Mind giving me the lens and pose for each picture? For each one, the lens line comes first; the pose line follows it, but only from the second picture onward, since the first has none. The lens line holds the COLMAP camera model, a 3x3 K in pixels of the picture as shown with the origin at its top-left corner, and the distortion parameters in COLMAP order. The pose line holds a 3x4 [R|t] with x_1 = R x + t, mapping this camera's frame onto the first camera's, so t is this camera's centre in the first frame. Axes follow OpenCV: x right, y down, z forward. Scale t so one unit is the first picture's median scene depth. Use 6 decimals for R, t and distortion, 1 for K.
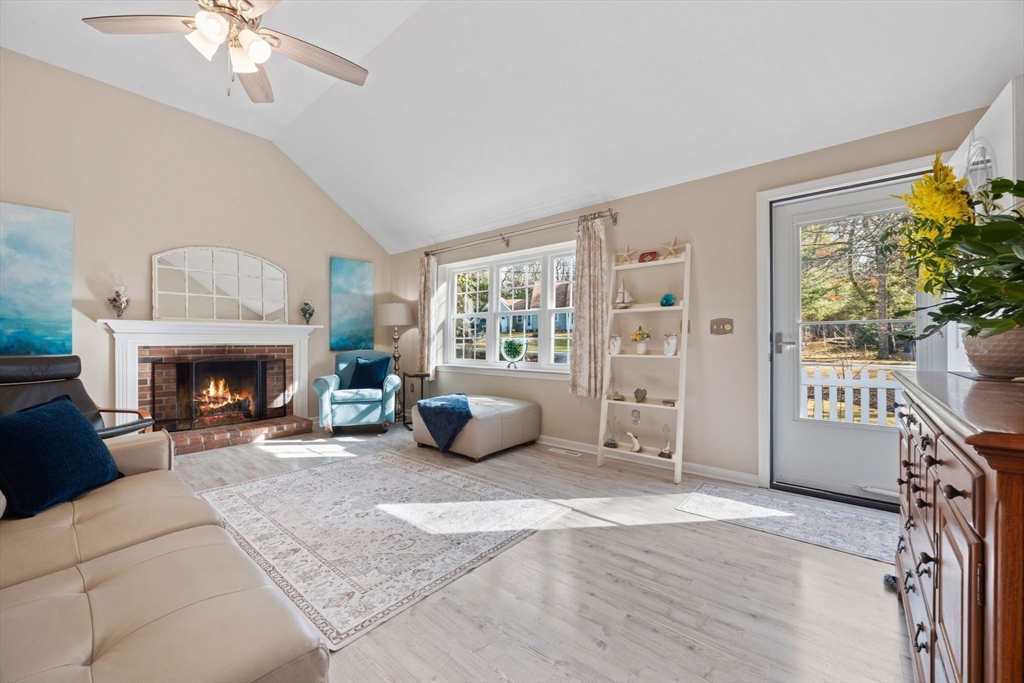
lens RADIAL K [[404.9, 0, 512.0], [0, 404.9, 341.5], [0, 0, 1]] dist [-0.000052, 0.000109]
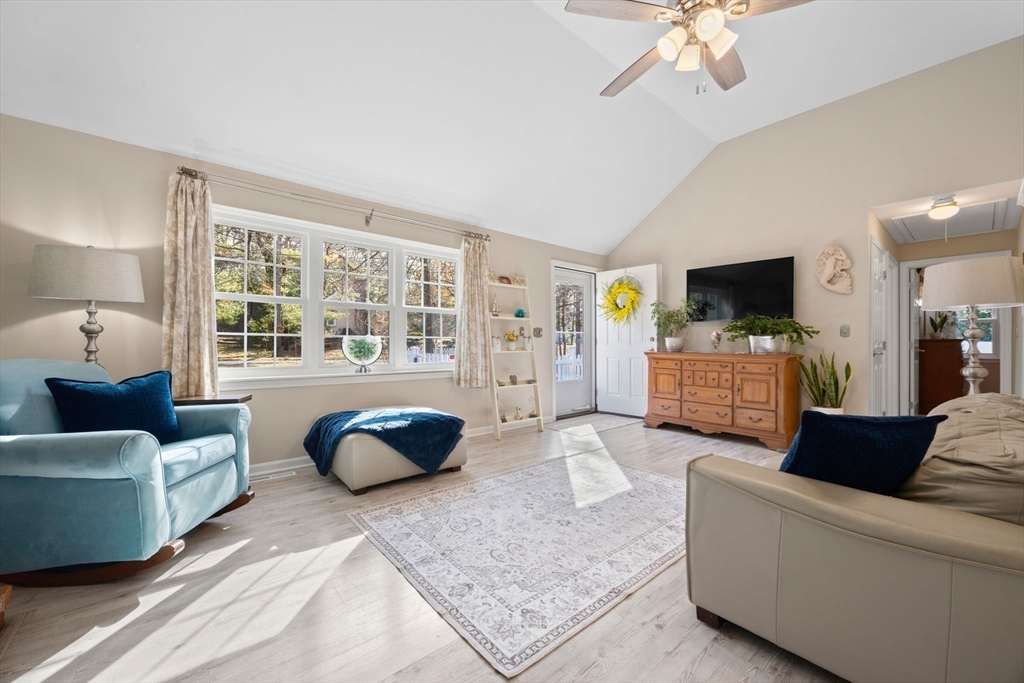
lens RADIAL K [[410.6, 0, 512.0], [0, 410.6, 341.5], [0, 0, 1]] dist [-0.000125, 0.000017]
pose [[0.134954, 0.004997, 0.990839, -1.071007], [-0.002650, 0.999986, -0.004682, 0.007383], [-0.990848, -0.001994, 0.134966, 0.800206]]
